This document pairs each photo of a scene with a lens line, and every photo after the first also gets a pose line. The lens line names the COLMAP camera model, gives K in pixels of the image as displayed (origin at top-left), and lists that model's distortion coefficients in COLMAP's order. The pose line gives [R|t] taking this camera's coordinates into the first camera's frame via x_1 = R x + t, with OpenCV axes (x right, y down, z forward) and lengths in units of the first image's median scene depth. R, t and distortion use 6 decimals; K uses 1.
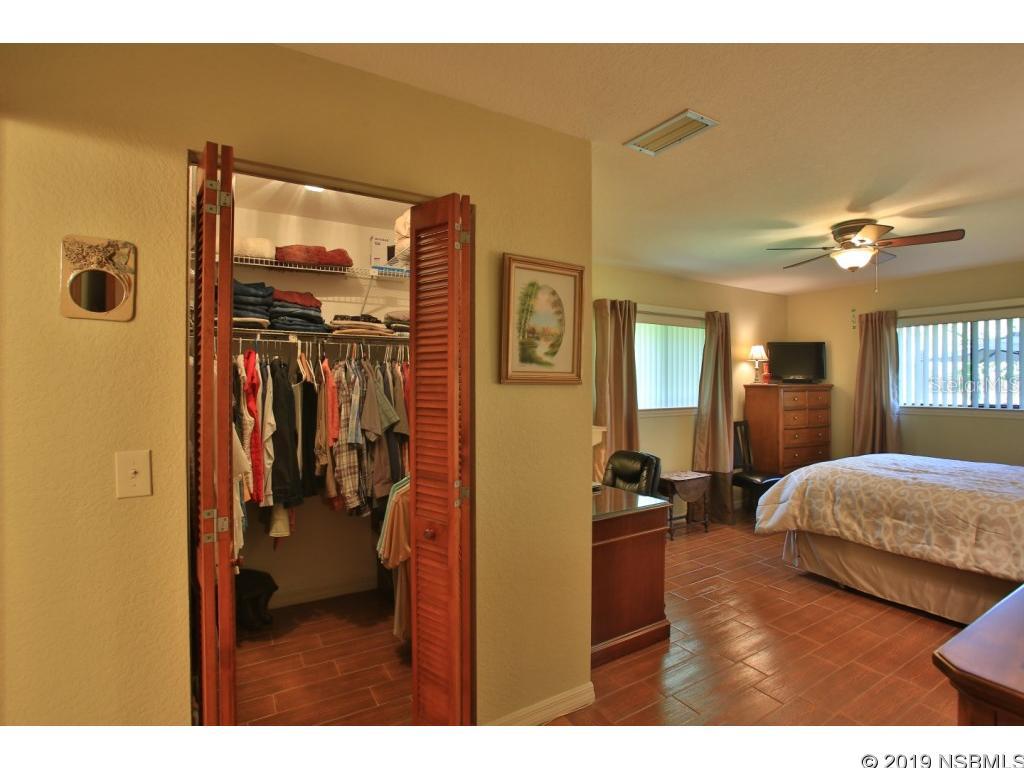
lens RADIAL K [[497.7, 0, 505.5], [0, 497.7, 382.9], [0, 0, 1]] dist [-0.071619, 0.029213]
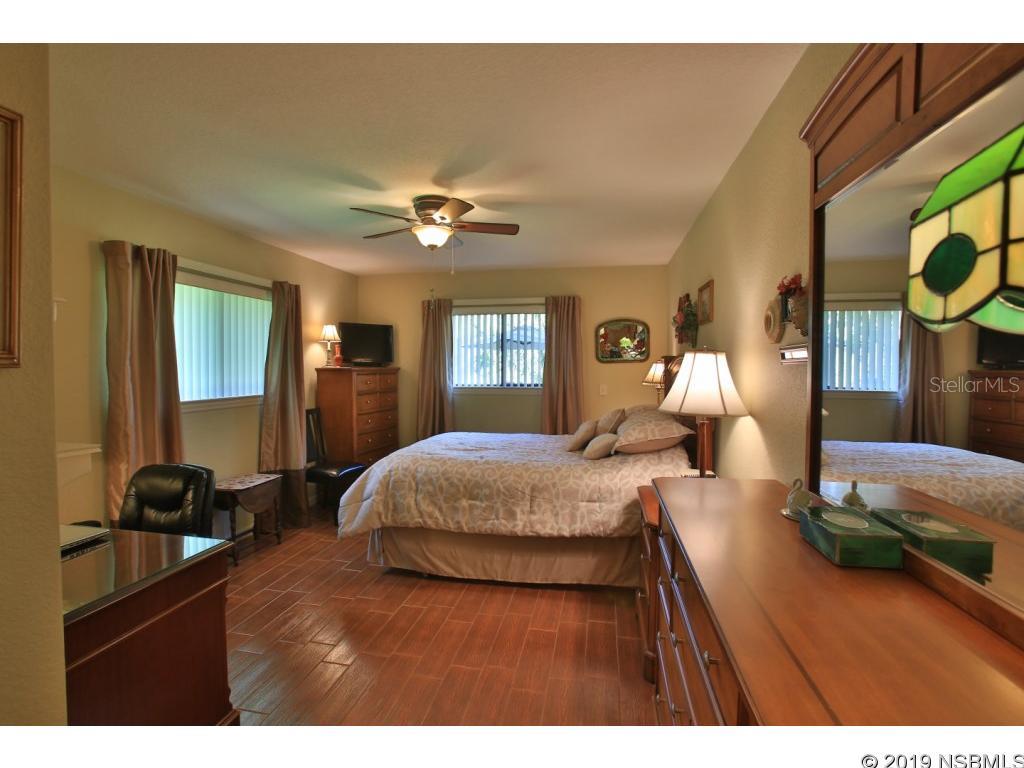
lens RADIAL K [[497.7, 0, 505.5], [0, 497.7, 382.9], [0, 0, 1]] dist [-0.071619, 0.029213]
pose [[0.670722, -0.024499, 0.741304, 0.073554], [-0.000932, 0.999426, 0.033873, 0.000335], [-0.741708, -0.023410, 0.670314, 0.202273]]
